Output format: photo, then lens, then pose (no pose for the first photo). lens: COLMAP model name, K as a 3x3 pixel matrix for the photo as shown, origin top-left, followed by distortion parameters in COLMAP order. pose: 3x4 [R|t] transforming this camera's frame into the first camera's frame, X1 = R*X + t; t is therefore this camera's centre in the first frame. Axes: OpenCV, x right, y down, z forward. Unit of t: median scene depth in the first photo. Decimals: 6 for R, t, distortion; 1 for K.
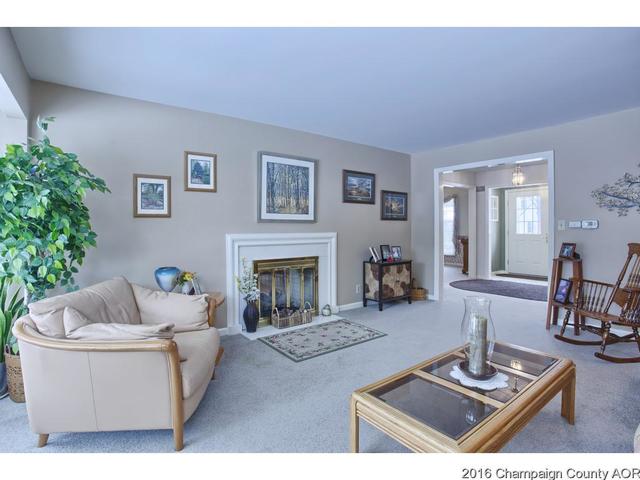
lens RADIAL K [[322.1, 0, 317.4], [0, 322.1, 243.8], [0, 0, 1]] dist [-0.087830, 0.032152]
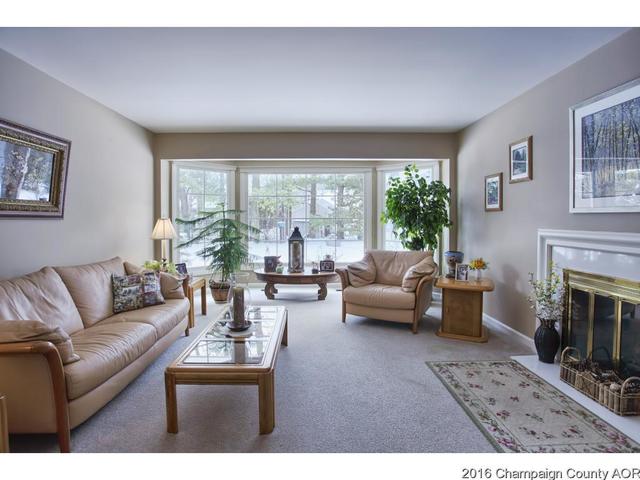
lens RADIAL K [[322.1, 0, 317.4], [0, 322.1, 243.8], [0, 0, 1]] dist [-0.087830, 0.032152]
pose [[-0.583076, 0.073071, -0.809125, 0.749646], [-0.022992, 0.994064, 0.106341, -0.068235], [0.812092, 0.080609, -0.577935, 1.079913]]
